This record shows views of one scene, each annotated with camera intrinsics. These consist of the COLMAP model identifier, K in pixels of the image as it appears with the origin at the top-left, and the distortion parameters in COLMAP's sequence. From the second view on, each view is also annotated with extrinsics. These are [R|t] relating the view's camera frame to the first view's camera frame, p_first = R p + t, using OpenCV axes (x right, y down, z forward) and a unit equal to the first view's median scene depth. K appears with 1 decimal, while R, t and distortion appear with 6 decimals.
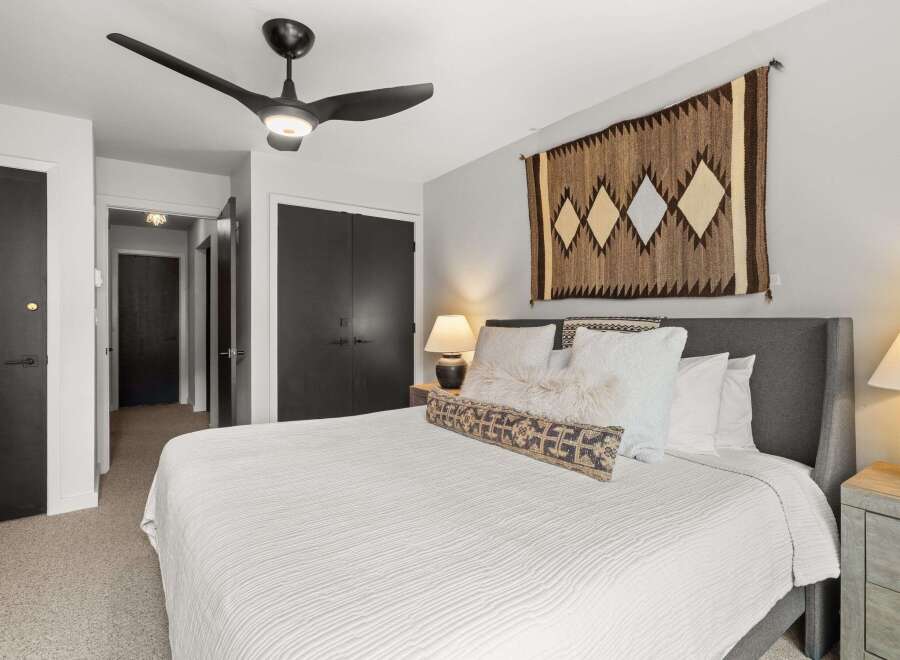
lens RADIAL K [[479.8, 0, 448.3], [0, 479.8, 329.7], [0, 0, 1]] dist [-0.000215, 0.000307]
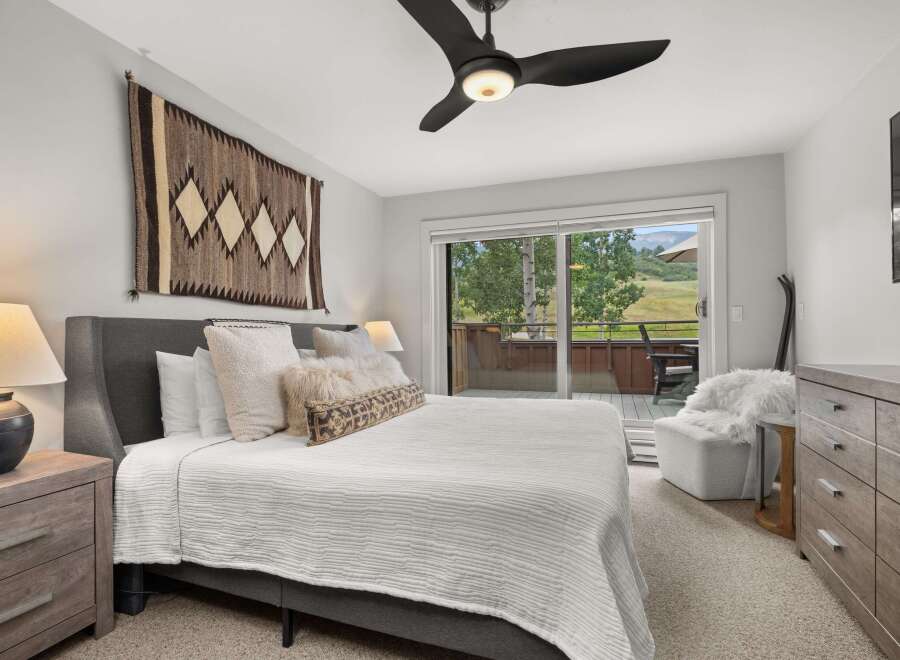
lens RADIAL K [[479.8, 0, 447.0], [0, 479.8, 329.6], [0, 0, 1]] dist [-0.000215, 0.000307]
pose [[-0.581290, 0.006356, 0.813671, -0.764909], [0.010803, 0.999942, -0.000094, -0.000456], [-0.813625, 0.008735, -0.581325, 1.218947]]
